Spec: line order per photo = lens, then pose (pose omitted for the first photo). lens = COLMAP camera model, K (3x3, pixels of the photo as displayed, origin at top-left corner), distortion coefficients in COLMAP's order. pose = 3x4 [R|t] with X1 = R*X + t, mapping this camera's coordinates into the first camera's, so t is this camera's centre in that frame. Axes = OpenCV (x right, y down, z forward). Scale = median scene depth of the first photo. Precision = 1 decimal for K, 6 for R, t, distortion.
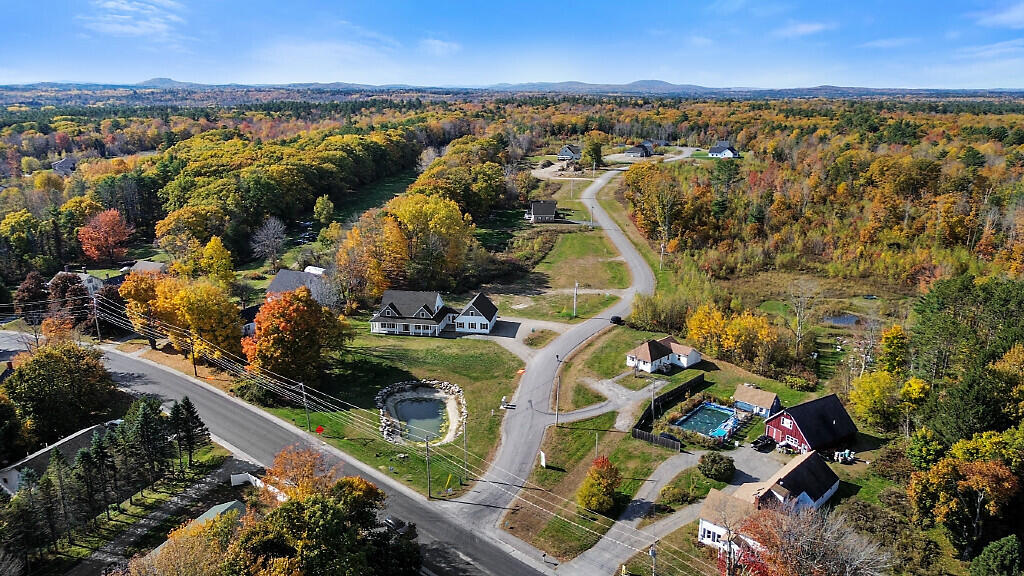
lens RADIAL K [[726.2, 0, 512.0], [0, 726.2, 288.0], [0, 0, 1]] dist [0.117082, -0.141975]
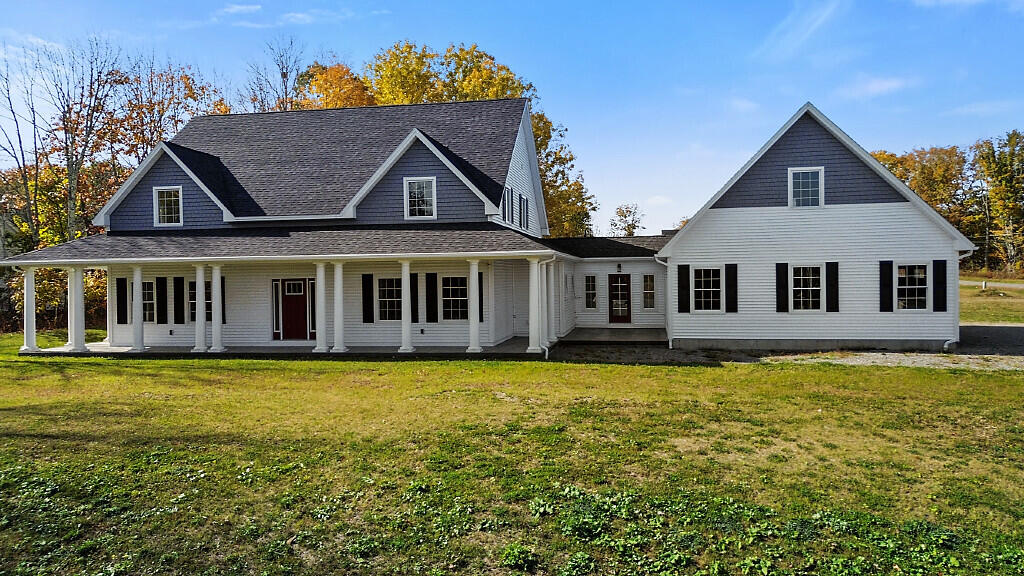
lens RADIAL K [[685.2, 0, 512.0], [0, 685.2, 288.0], [0, 0, 1]] dist [0.105971, -0.111112]
pose [[0.999721, -0.011878, -0.020422, -0.104512], [0.005994, 0.963655, -0.267084, 0.084853], [0.022852, 0.266887, 0.963457, 0.889212]]
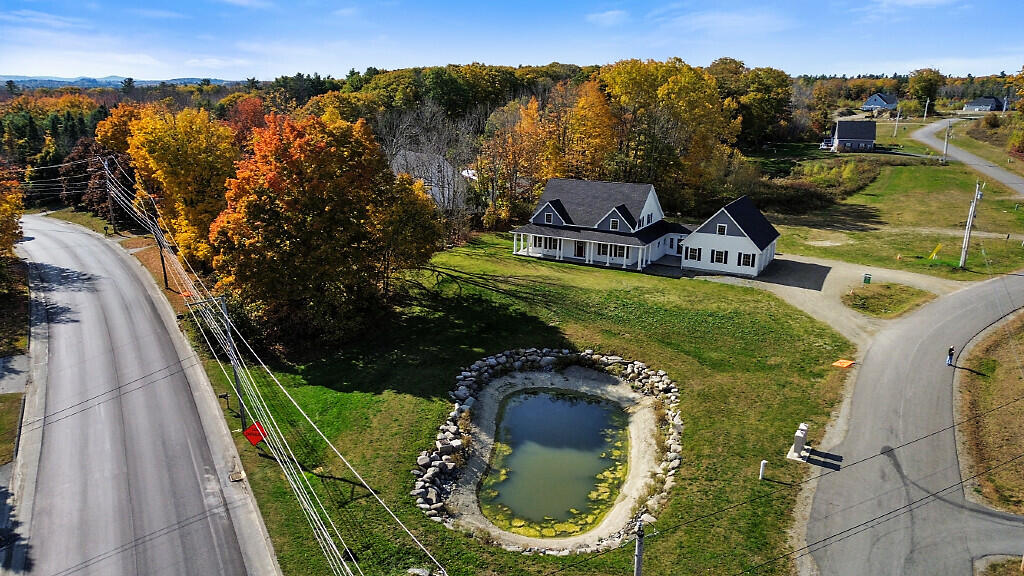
lens RADIAL K [[726.2, 0, 512.0], [0, 726.2, 288.0], [0, 0, 1]] dist [0.117082, -0.141975]
pose [[0.940835, 0.098800, -0.324143, -0.026143], [-0.099724, 0.994919, 0.013803, 0.078972], [0.323860, 0.019339, 0.945907, 0.523581]]
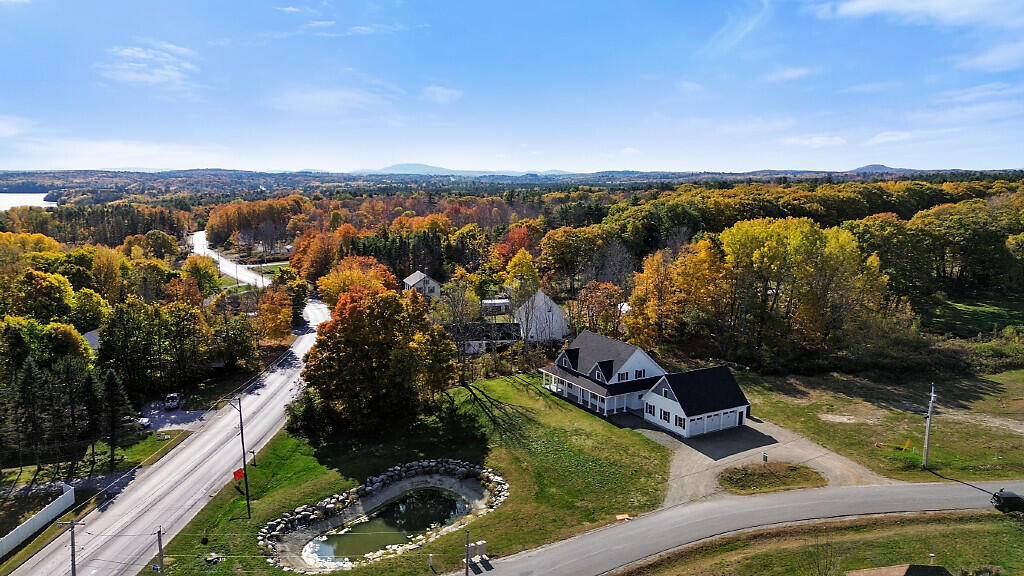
lens RADIAL K [[726.2, 0, 512.0], [0, 726.2, 288.0], [0, 0, 1]] dist [0.117082, -0.141975]
pose [[0.642697, 0.122295, -0.756297, 0.281802], [-0.209757, 0.977545, -0.020180, -0.007236], [0.736846, 0.171608, 0.653917, 0.538370]]
